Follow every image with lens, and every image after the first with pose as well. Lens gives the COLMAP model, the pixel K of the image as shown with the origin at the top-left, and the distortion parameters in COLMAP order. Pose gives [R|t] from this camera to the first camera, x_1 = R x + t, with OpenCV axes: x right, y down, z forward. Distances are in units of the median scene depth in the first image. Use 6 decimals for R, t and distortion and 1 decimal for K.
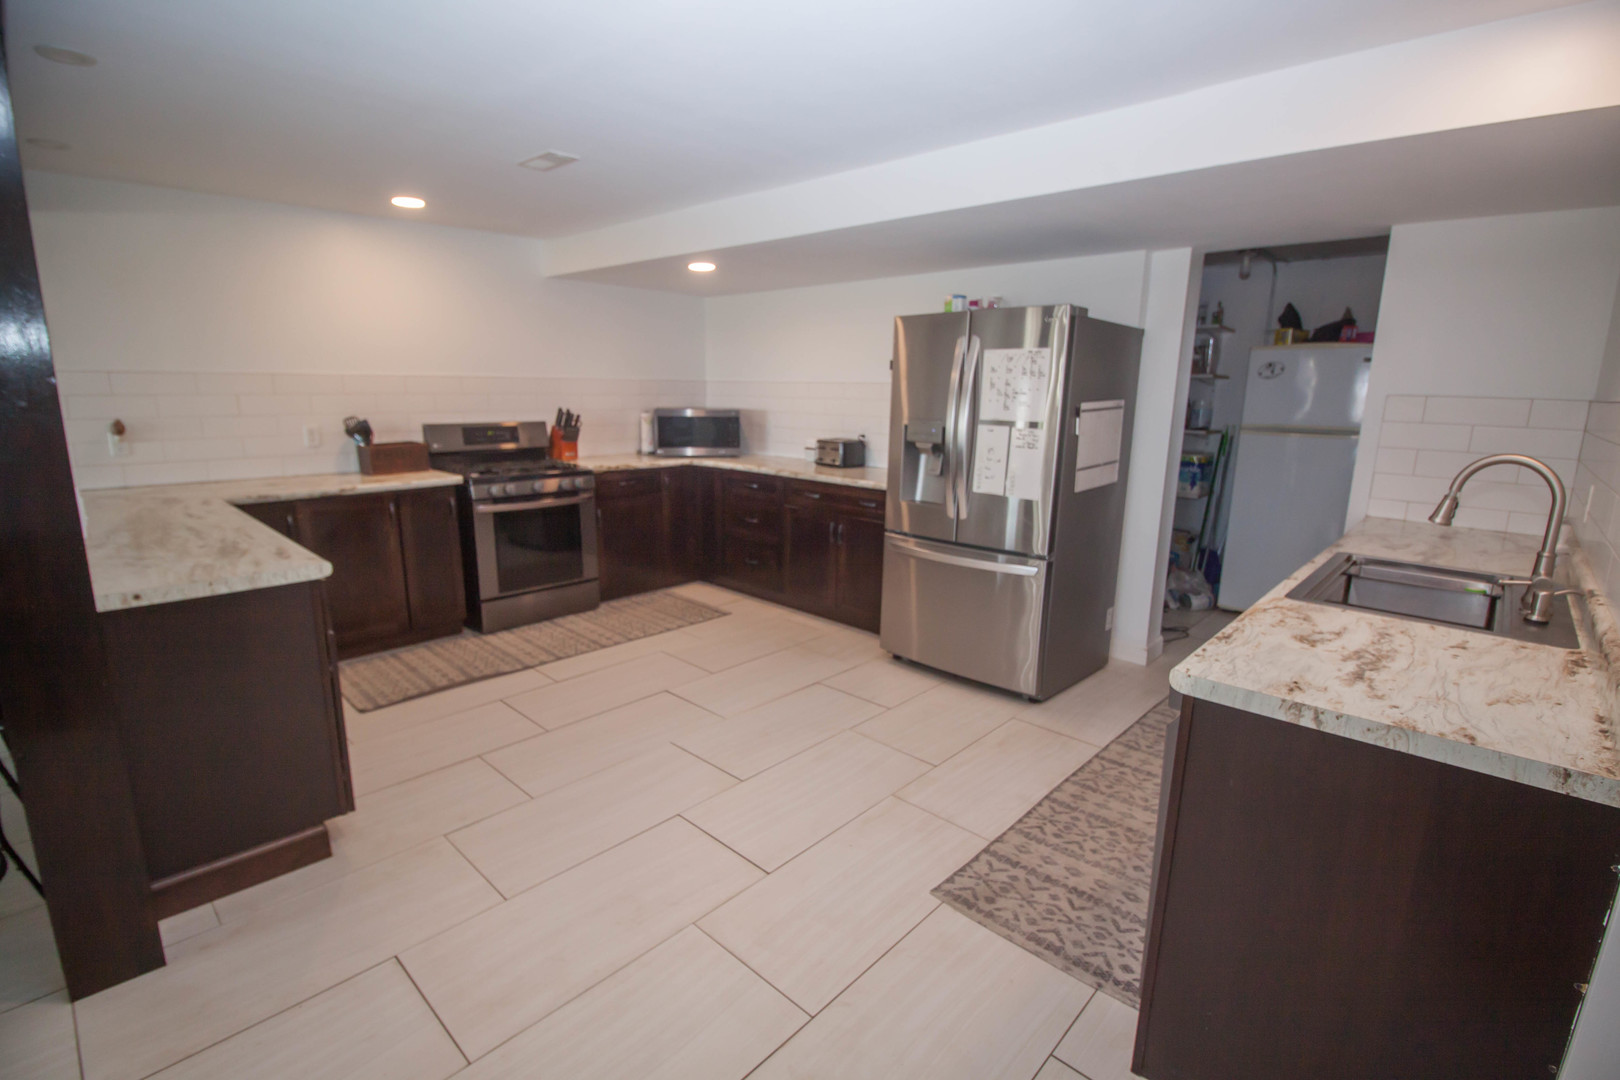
lens RADIAL K [[747.9, 0, 801.4], [0, 747.9, 543.6], [0, 0, 1]] dist [-0.003945, -0.003227]
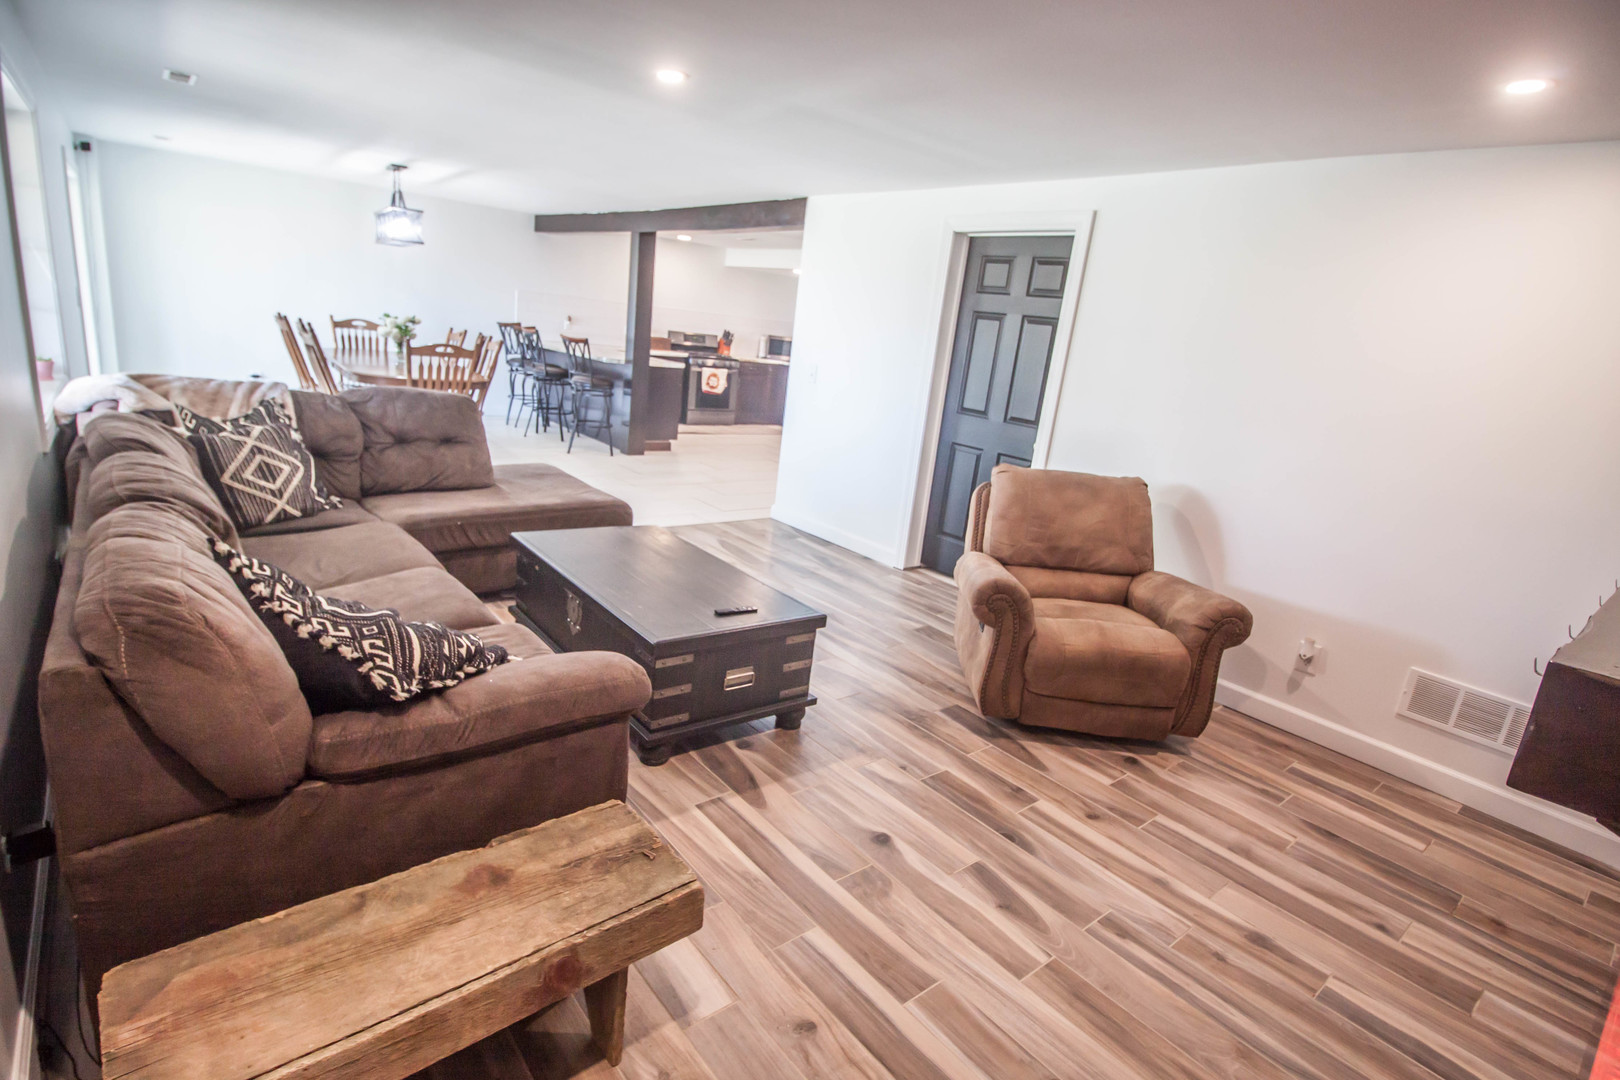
lens RADIAL K [[779.2, 0, 807.1], [0, 779.2, 541.8], [0, 0, 1]] dist [-0.012295, -0.001187]
pose [[0.988968, 0.120635, -0.085966, 0.179592], [-0.116116, 0.991669, 0.055769, 0.287716], [0.091977, -0.045171, 0.994736, -1.296164]]
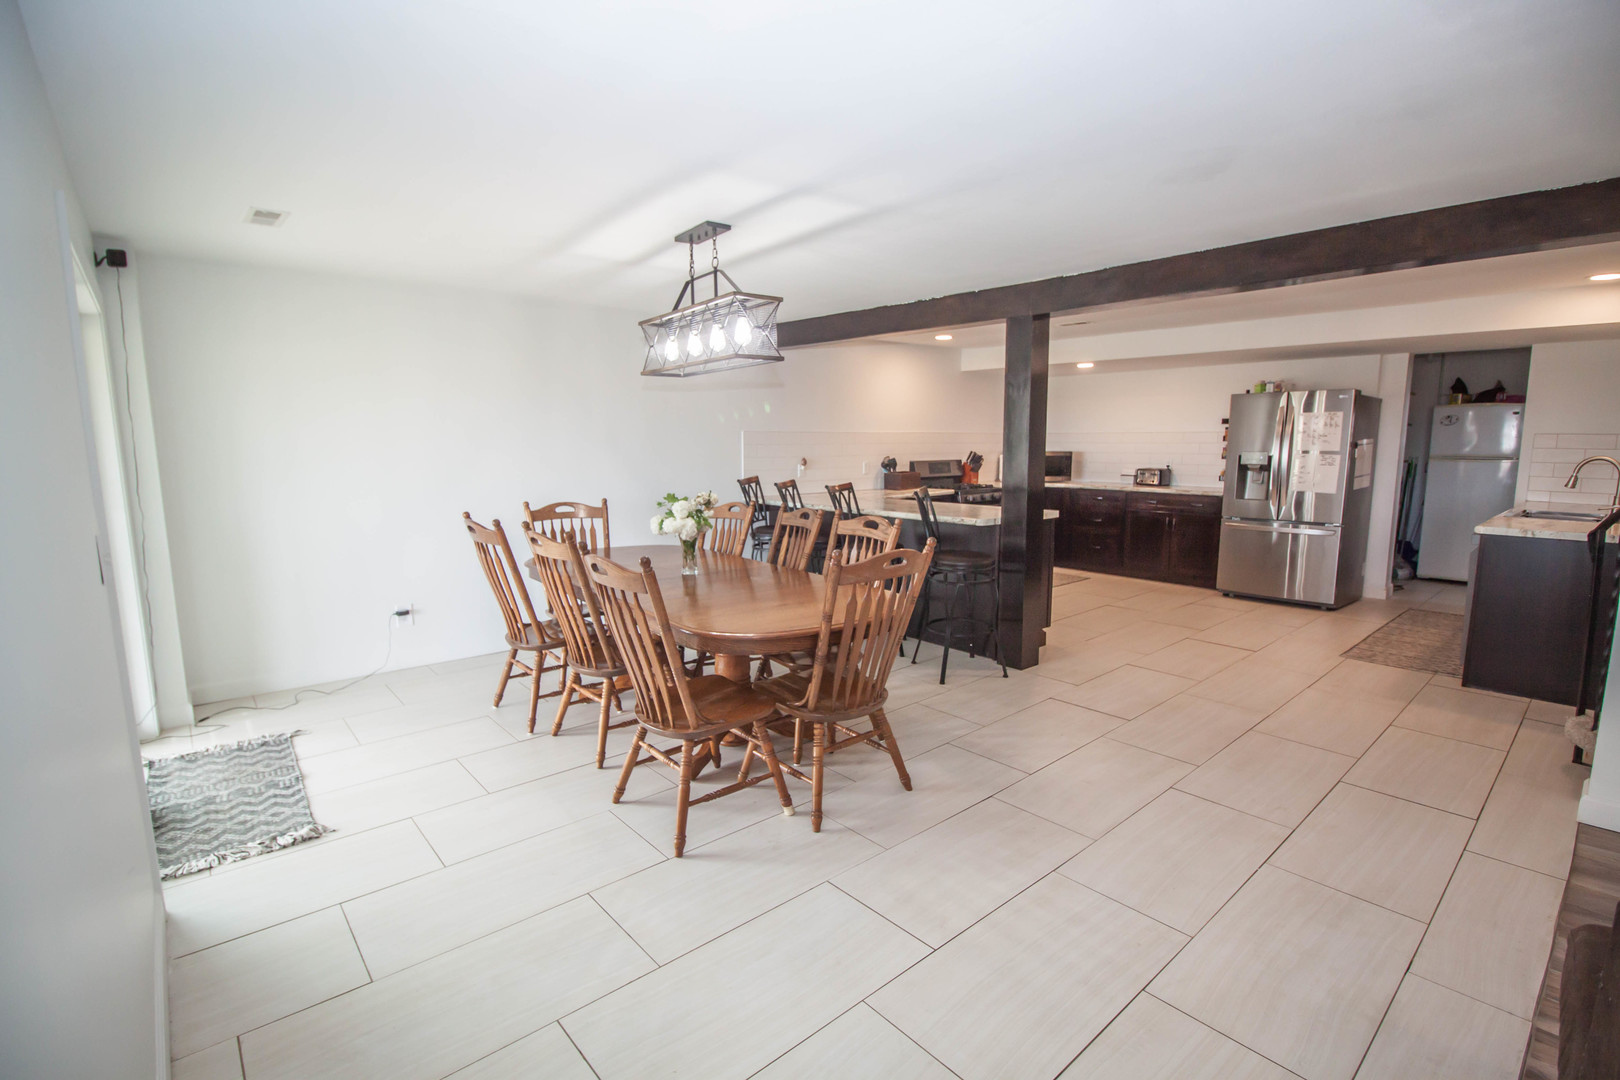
lens RADIAL K [[747.9, 0, 821.6], [0, 747.9, 537.1], [0, 0, 1]] dist [-0.003945, -0.003227]
pose [[0.996596, -0.004012, -0.082341, -0.564218], [-0.002254, 0.997116, -0.075857, 0.135928], [0.082408, 0.075785, 0.993713, -0.653341]]
